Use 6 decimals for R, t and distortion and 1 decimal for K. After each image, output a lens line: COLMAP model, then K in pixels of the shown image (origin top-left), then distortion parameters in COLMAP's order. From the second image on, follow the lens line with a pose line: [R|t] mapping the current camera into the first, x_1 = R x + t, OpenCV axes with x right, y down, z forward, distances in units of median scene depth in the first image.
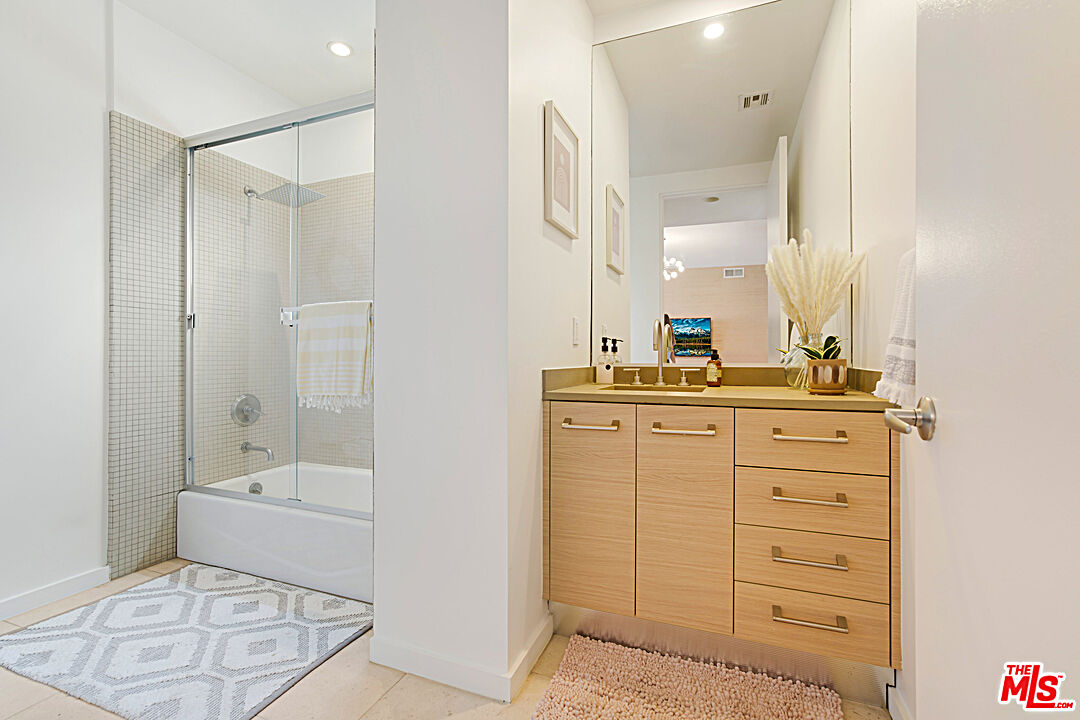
lens RADIAL K [[499.7, 0, 548.8], [0, 499.7, 356.4], [0, 0, 1]] dist [-0.029458, 0.013551]
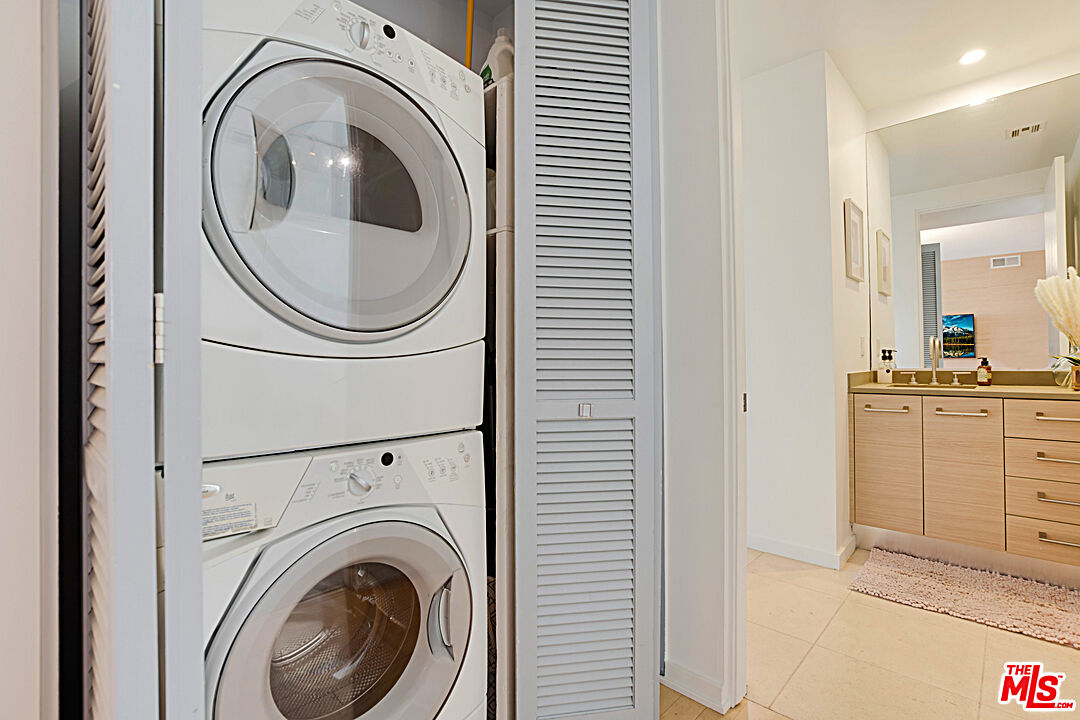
lens RADIAL K [[499.7, 0, 548.8], [0, 499.7, 356.4], [0, 0, 1]] dist [-0.029458, 0.013551]
pose [[0.923480, -0.013716, -0.383401, -0.256410], [0.010990, 0.999896, -0.009300, -0.019642], [0.383489, 0.004375, 0.923535, -0.714290]]
